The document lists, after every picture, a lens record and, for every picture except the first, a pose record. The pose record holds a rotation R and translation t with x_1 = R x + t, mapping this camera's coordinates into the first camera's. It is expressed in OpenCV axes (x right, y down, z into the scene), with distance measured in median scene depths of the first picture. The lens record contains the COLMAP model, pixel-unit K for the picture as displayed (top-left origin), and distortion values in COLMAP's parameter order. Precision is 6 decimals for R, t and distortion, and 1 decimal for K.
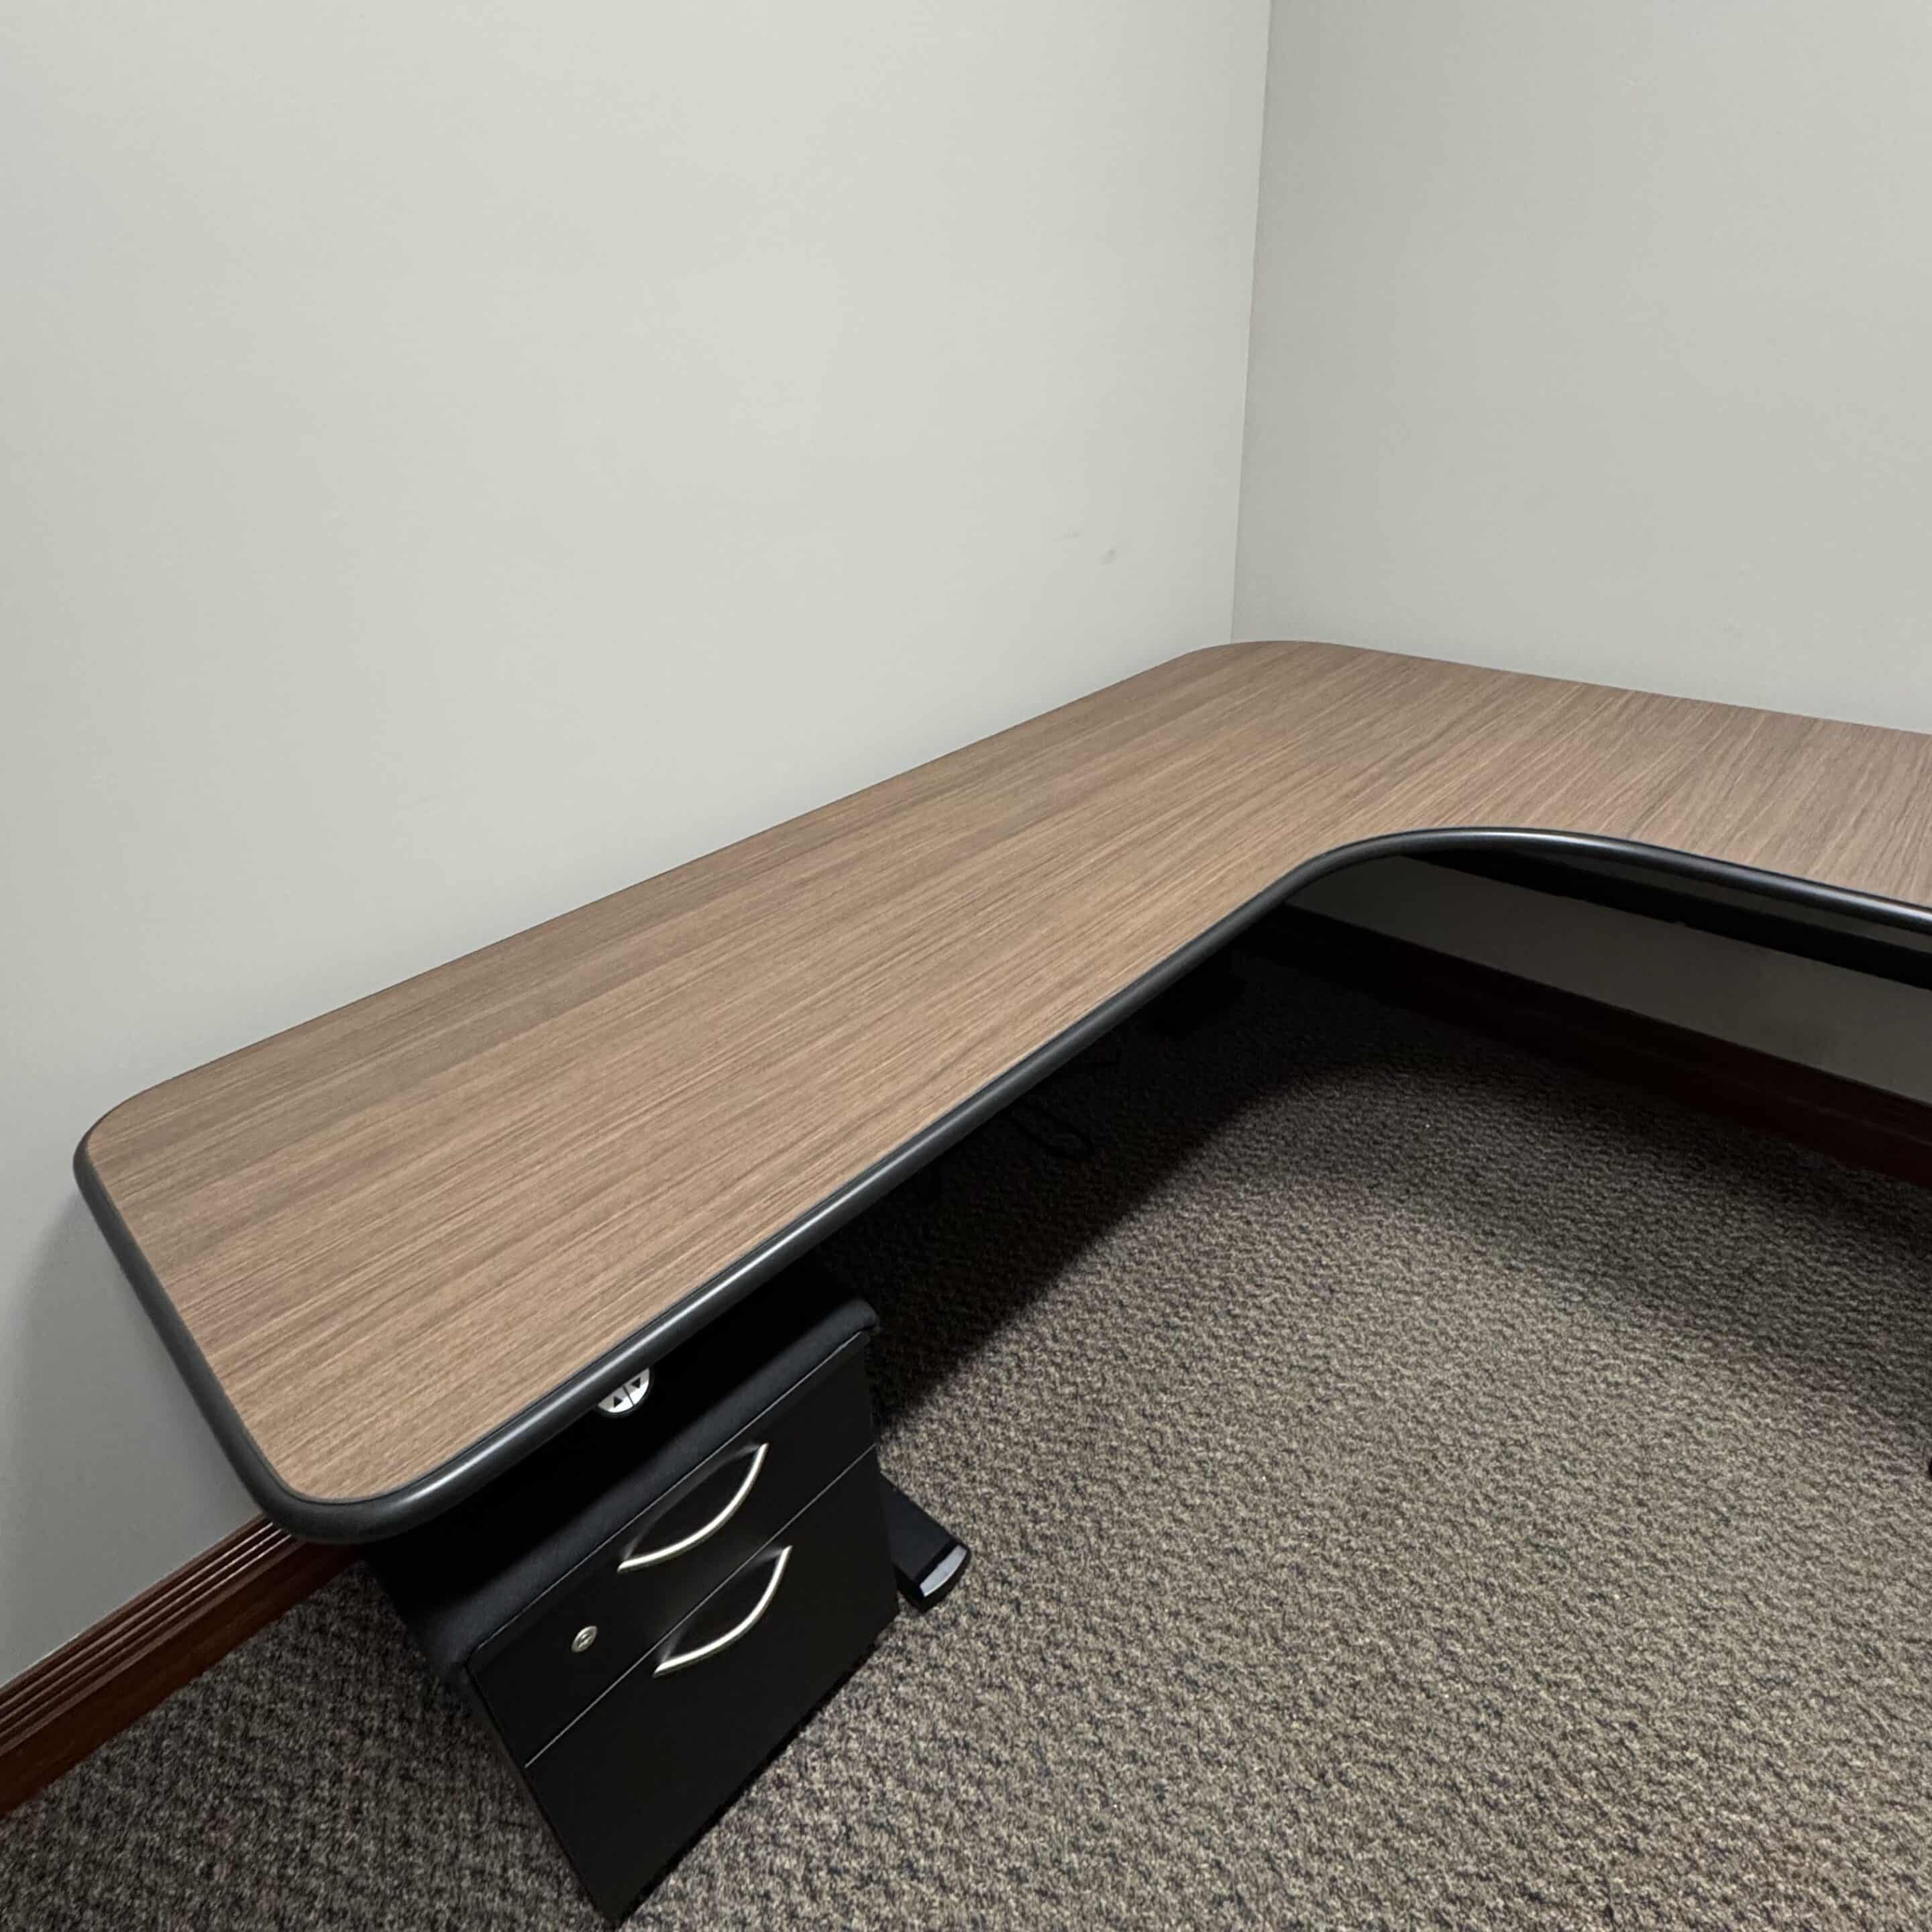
lens RADIAL K [[1092.4, 0, 962.8], [0, 1092.4, 966.3], [0, 0, 1]] dist [0.000220, -0.001965]
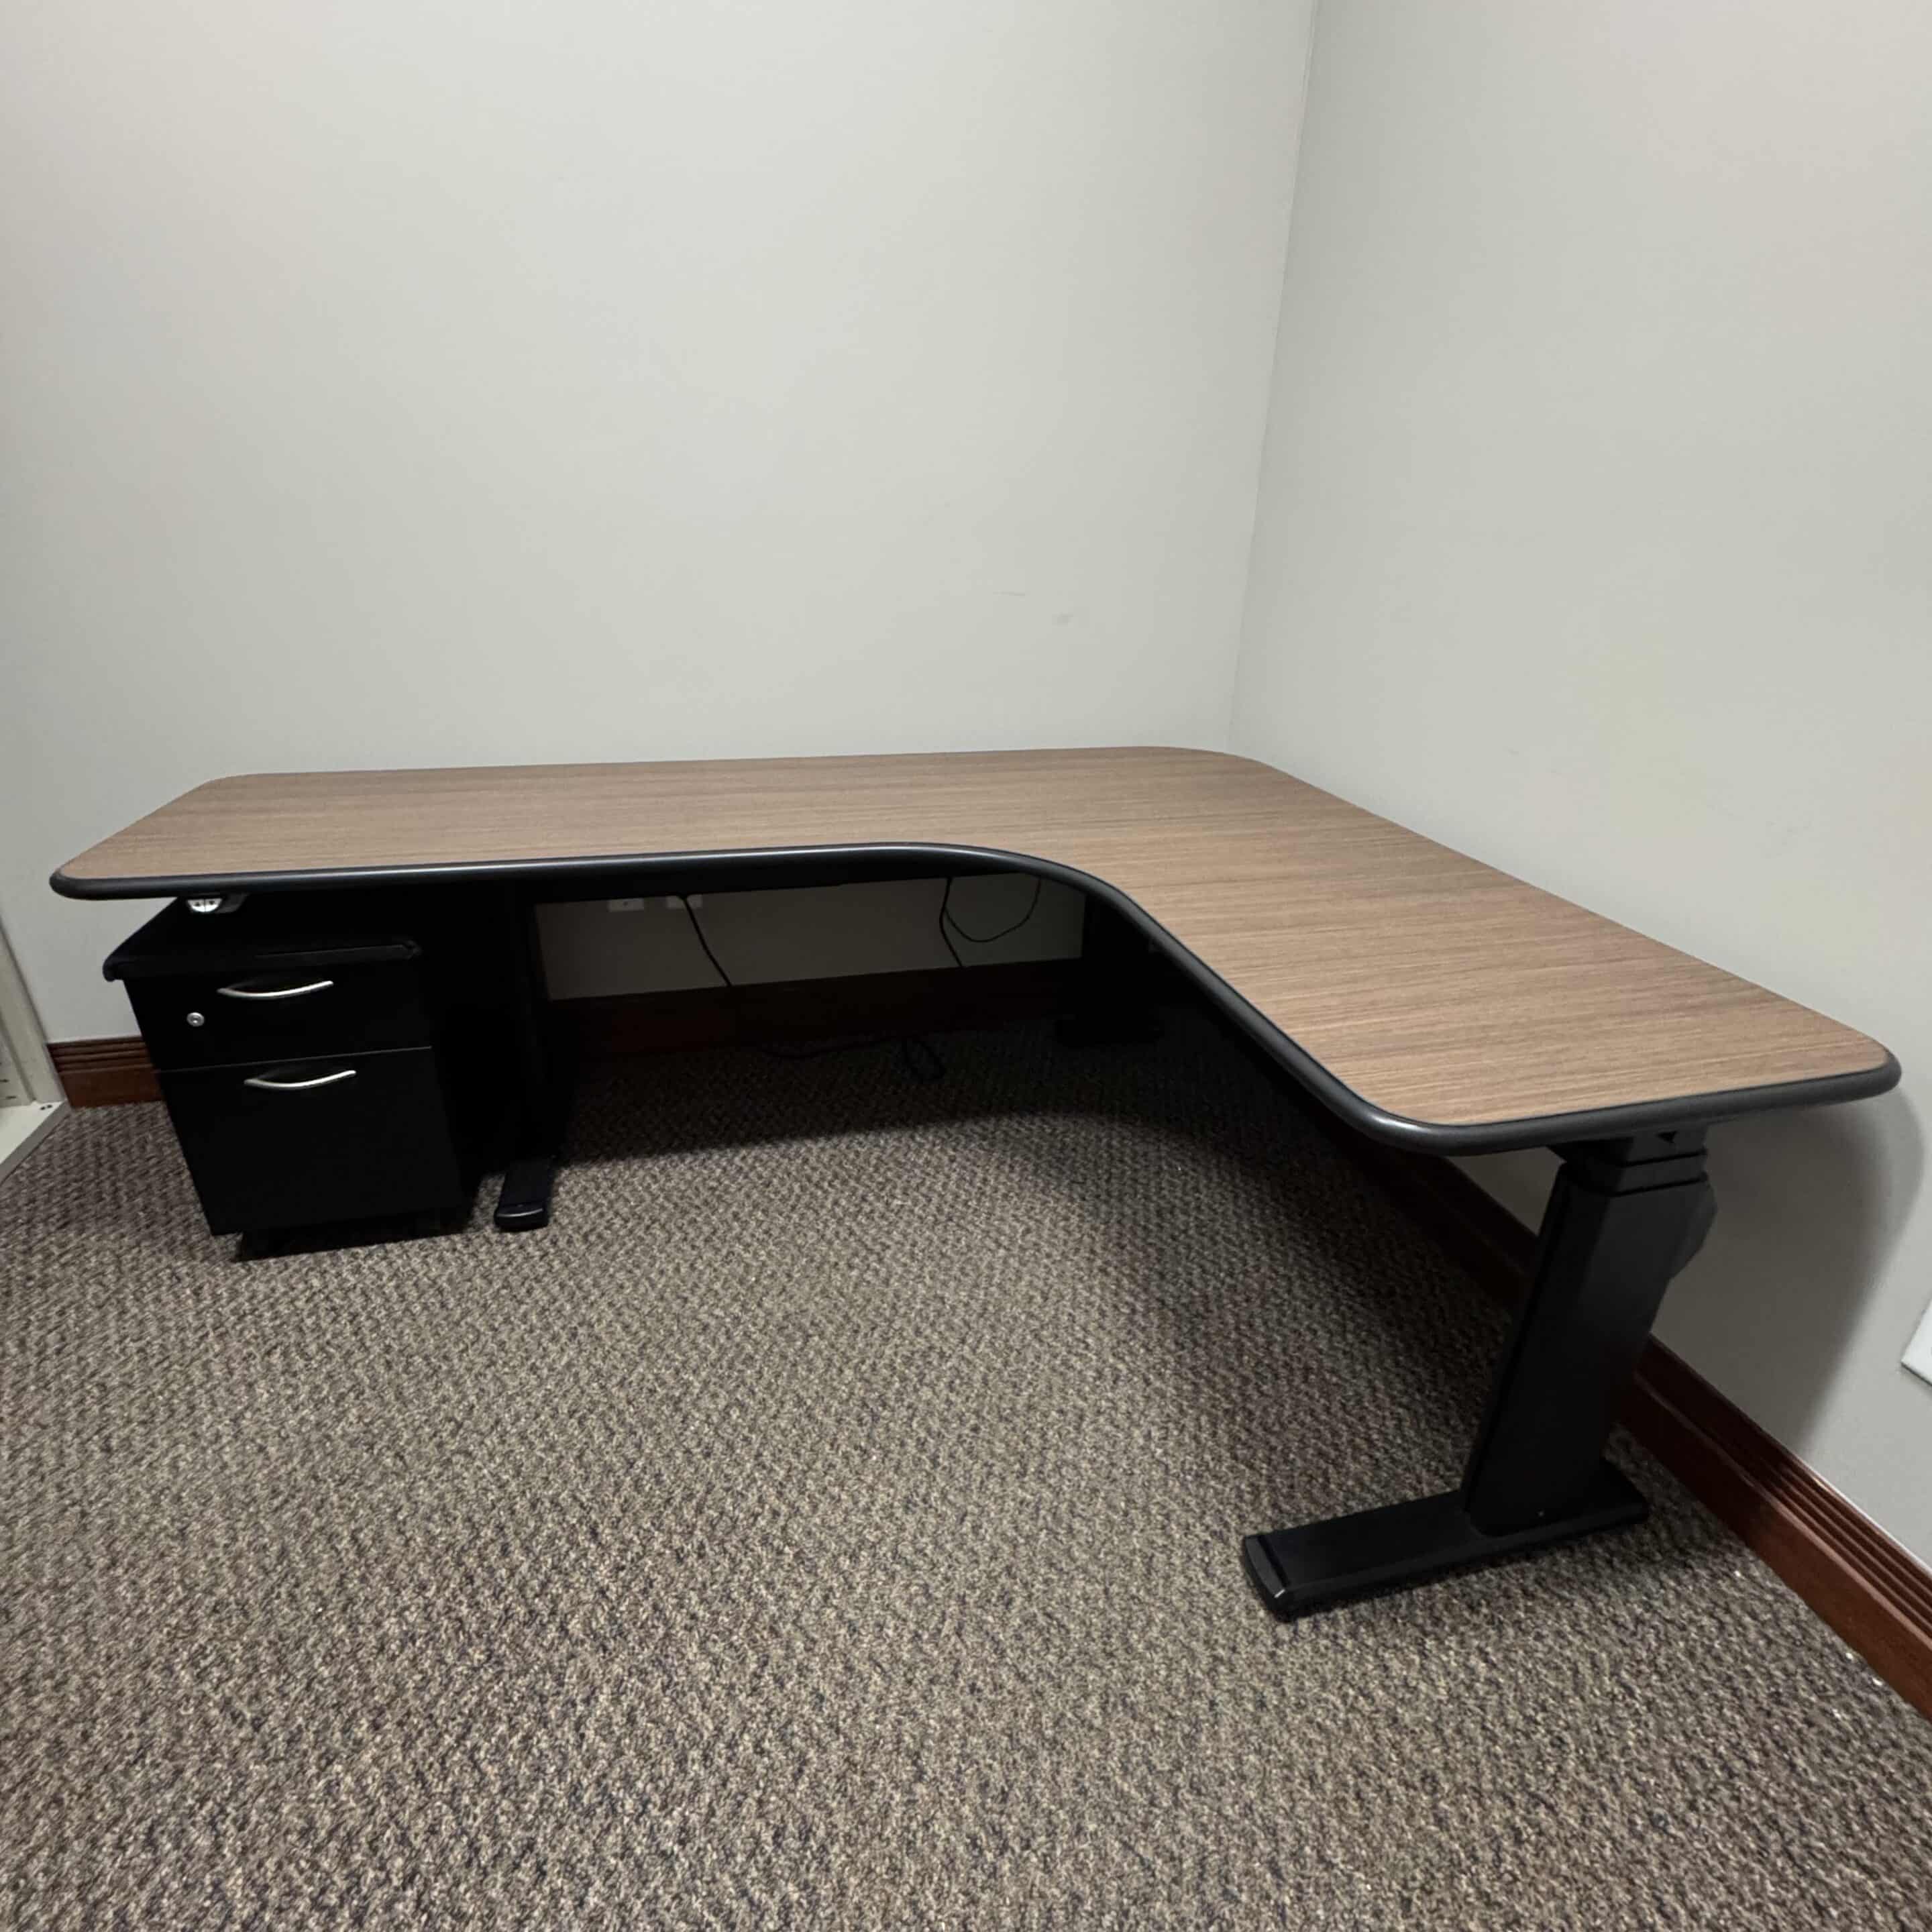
lens RADIAL K [[1020.9, 0, 962.7], [0, 1020.9, 968.5], [0, 0, 1]] dist [-0.001216, -0.000874]
pose [[0.837034, 0.288138, -0.465135, 1.099556], [-0.337339, 0.941075, -0.024090, 0.097630], [0.430785, 0.177073, 0.884912, 0.006234]]
